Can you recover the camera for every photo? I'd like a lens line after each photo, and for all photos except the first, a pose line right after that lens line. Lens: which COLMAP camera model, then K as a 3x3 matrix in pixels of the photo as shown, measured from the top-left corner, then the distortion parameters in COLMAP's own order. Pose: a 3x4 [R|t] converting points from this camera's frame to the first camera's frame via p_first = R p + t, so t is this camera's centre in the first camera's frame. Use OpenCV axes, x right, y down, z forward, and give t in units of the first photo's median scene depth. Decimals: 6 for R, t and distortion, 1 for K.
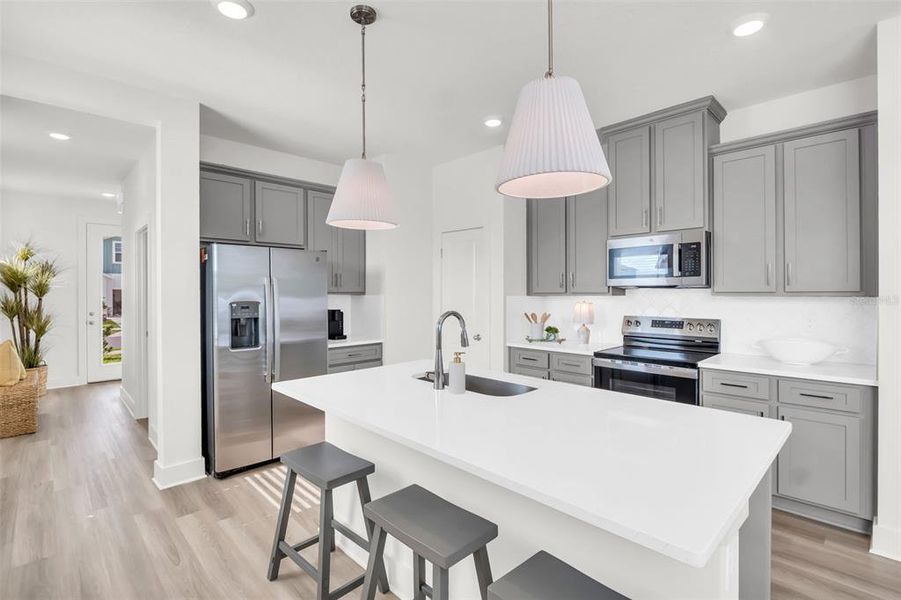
lens RADIAL K [[415.4, 0, 453.9], [0, 415.4, 297.2], [0, 0, 1]] dist [-0.000444, -0.000740]
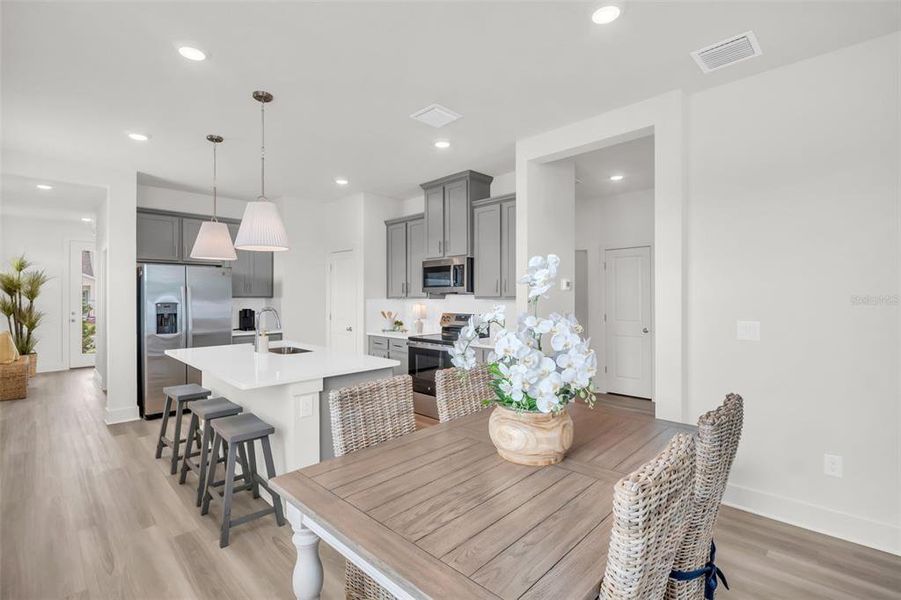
lens RADIAL K [[405.7, 0, 452.7], [0, 405.7, 298.0], [0, 0, 1]] dist [-0.001944, -0.000003]
pose [[0.999875, 0.001192, 0.015745, 0.399301], [-0.001099, 0.999982, -0.005909, 0.000983], [-0.015752, 0.005891, 0.999859, -0.380496]]
